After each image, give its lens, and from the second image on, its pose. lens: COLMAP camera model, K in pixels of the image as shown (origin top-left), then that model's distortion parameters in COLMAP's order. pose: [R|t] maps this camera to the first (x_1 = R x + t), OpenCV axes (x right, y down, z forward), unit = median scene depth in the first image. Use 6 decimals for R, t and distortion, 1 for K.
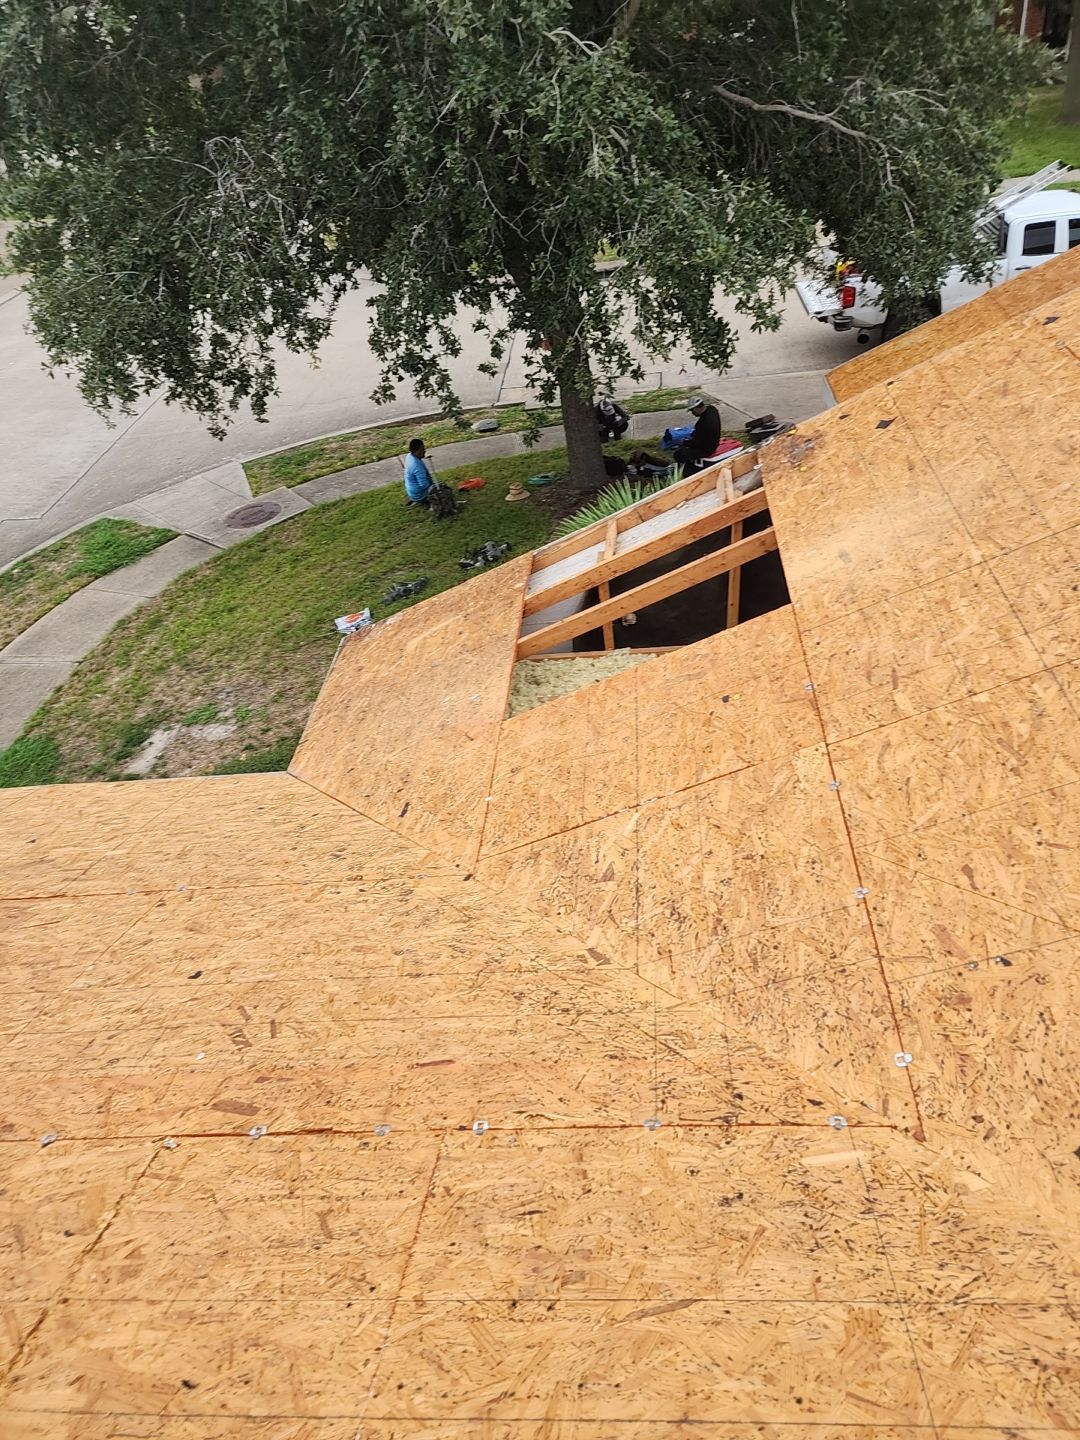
lens RADIAL K [[1144.1, 0, 460.3], [0, 1144.1, 719.6], [0, 0, 1]] dist [0.143615, -0.201666]
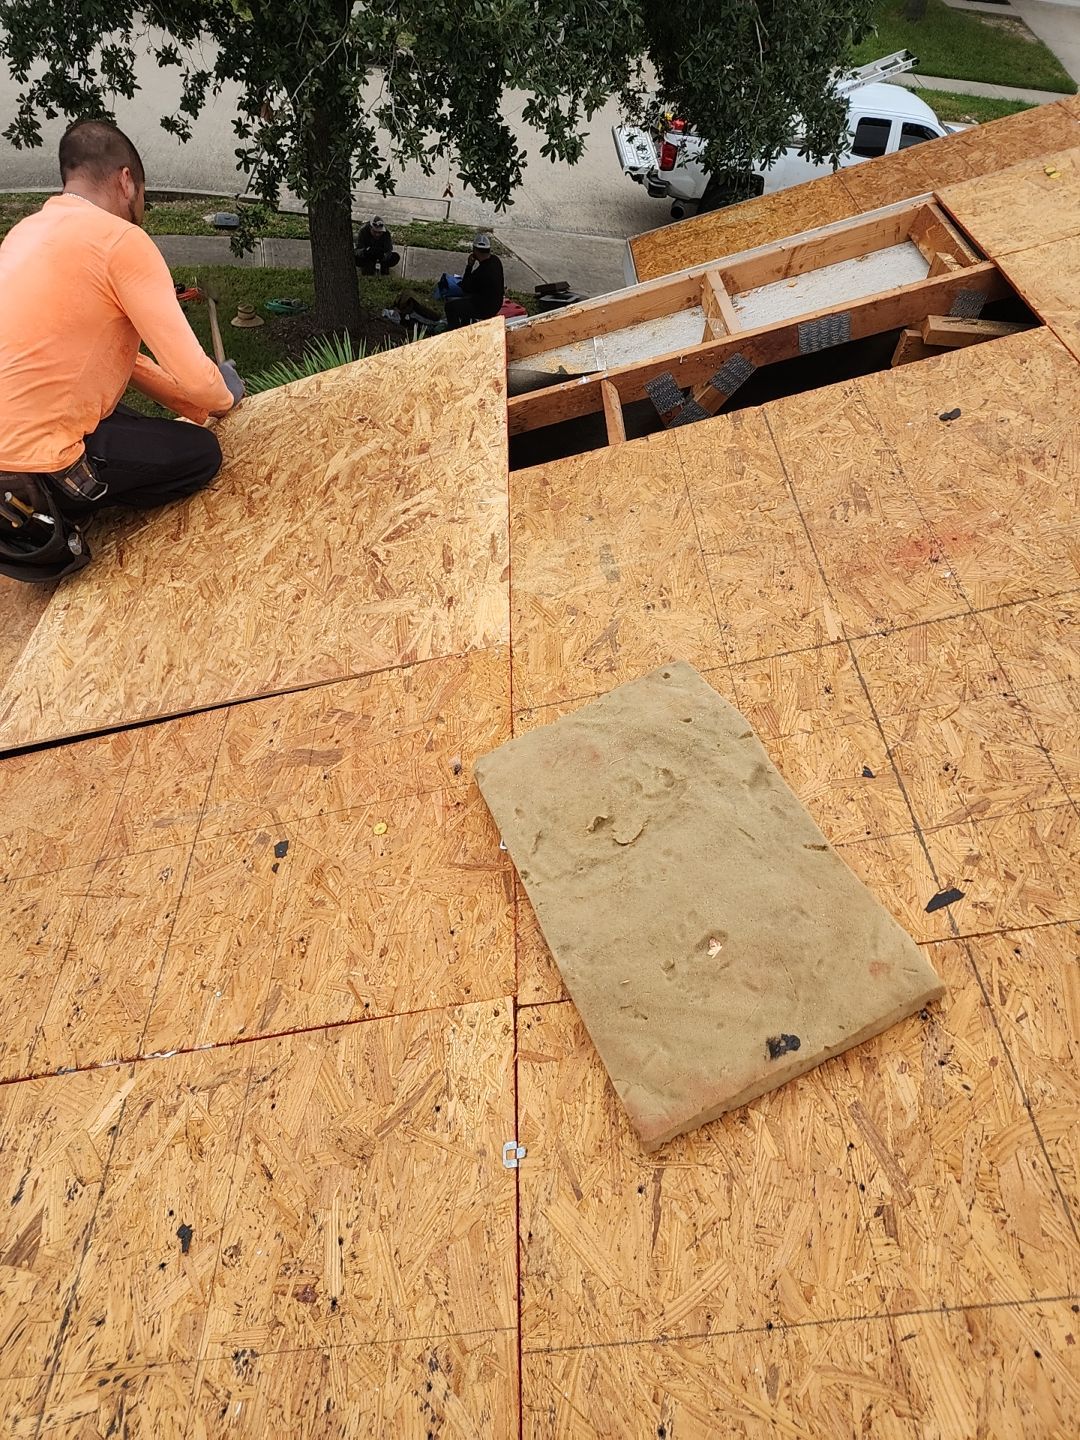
lens RADIAL K [[1079.9, 0, 540.0], [0, 1079.9, 720.0], [0, 0, 1]] dist [0.056785, -0.044148]
pose [[0.959667, 0.087846, 0.267061, 0.096518], [-0.127277, 0.982761, 0.134098, -0.077776], [-0.250677, -0.162680, 0.954304, 0.290508]]
